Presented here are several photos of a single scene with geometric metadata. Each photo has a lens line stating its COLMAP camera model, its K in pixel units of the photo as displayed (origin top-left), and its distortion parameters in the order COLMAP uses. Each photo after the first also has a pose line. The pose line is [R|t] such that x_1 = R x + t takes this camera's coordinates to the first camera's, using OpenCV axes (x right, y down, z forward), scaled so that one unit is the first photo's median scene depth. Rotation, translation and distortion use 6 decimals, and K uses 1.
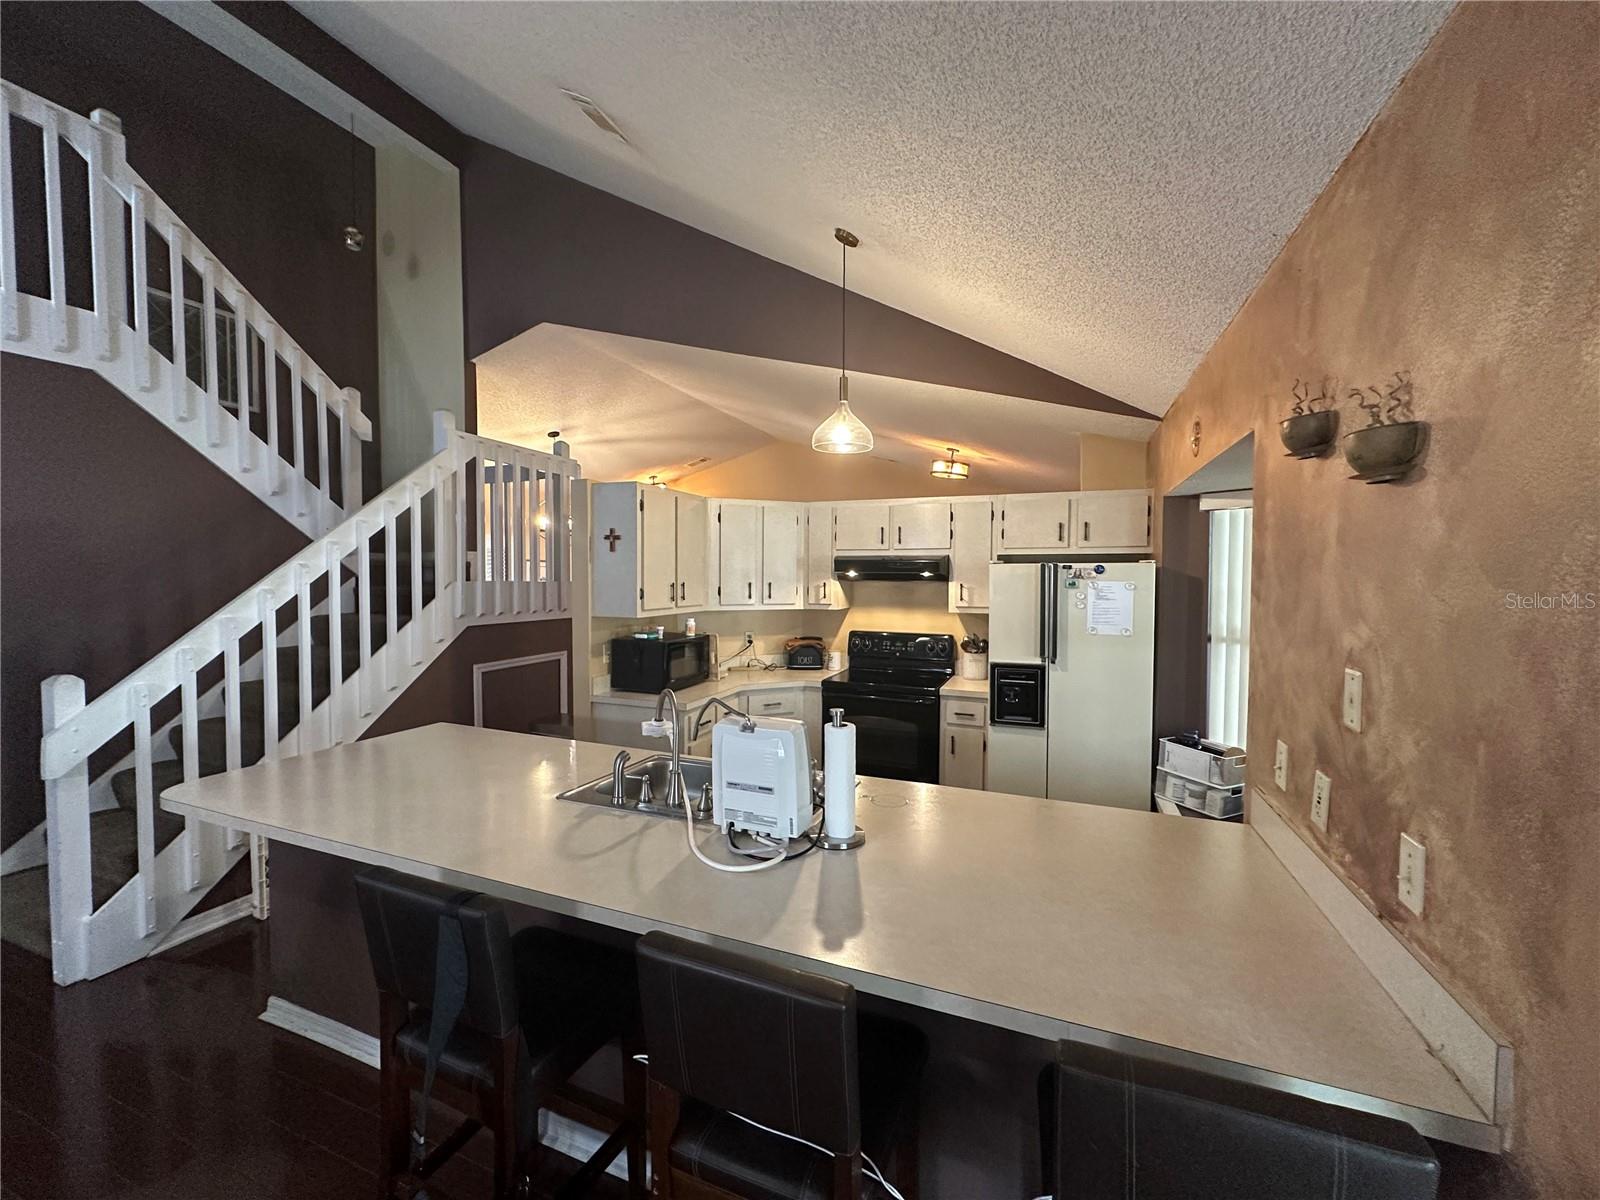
lens RADIAL K [[640.0, 0, 800.0], [0, 640.0, 600.0], [0, 0, 1]] dist [-0.000593, 0.000015]
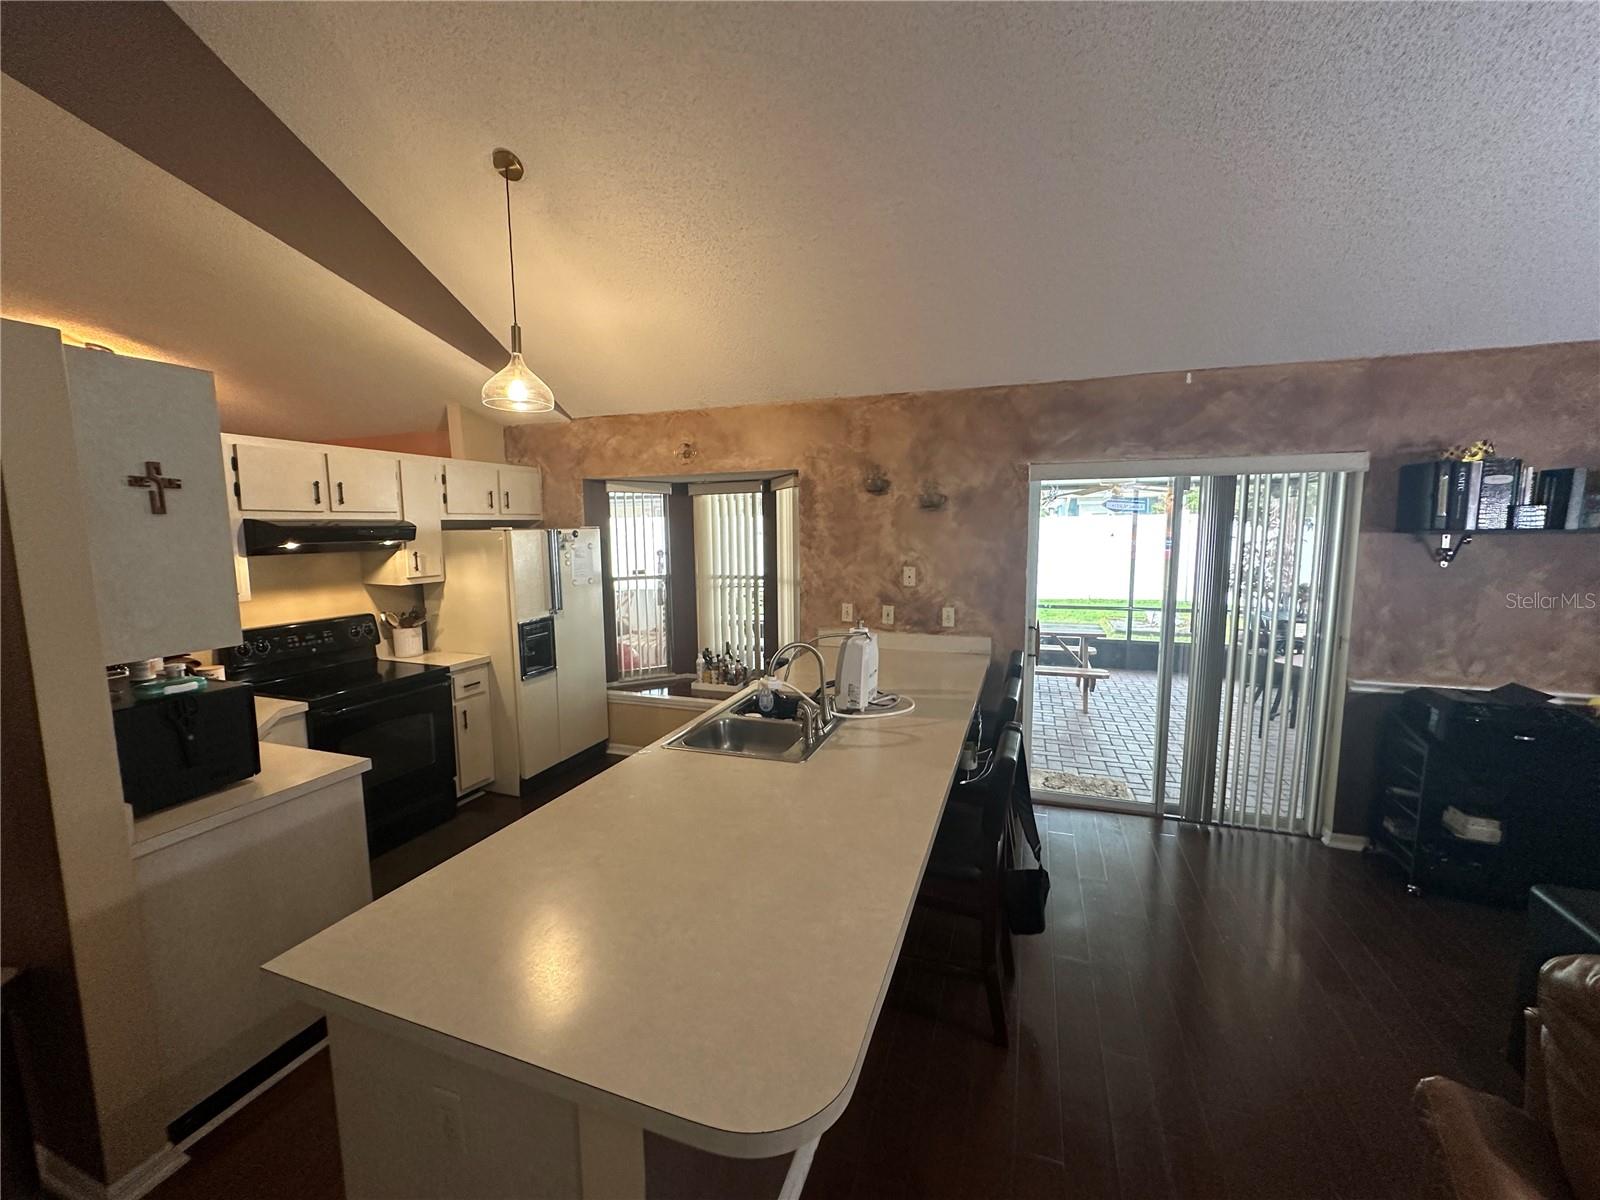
lens RADIAL K [[640.0, 0, 800.0], [0, 640.0, 600.0], [0, 0, 1]] dist [-0.000593, 0.000015]
pose [[-0.040861, -0.121834, 0.991709, -0.808563], [0.047989, 0.991153, 0.123743, -0.052341], [-0.998012, 0.052647, -0.034653, 0.593744]]
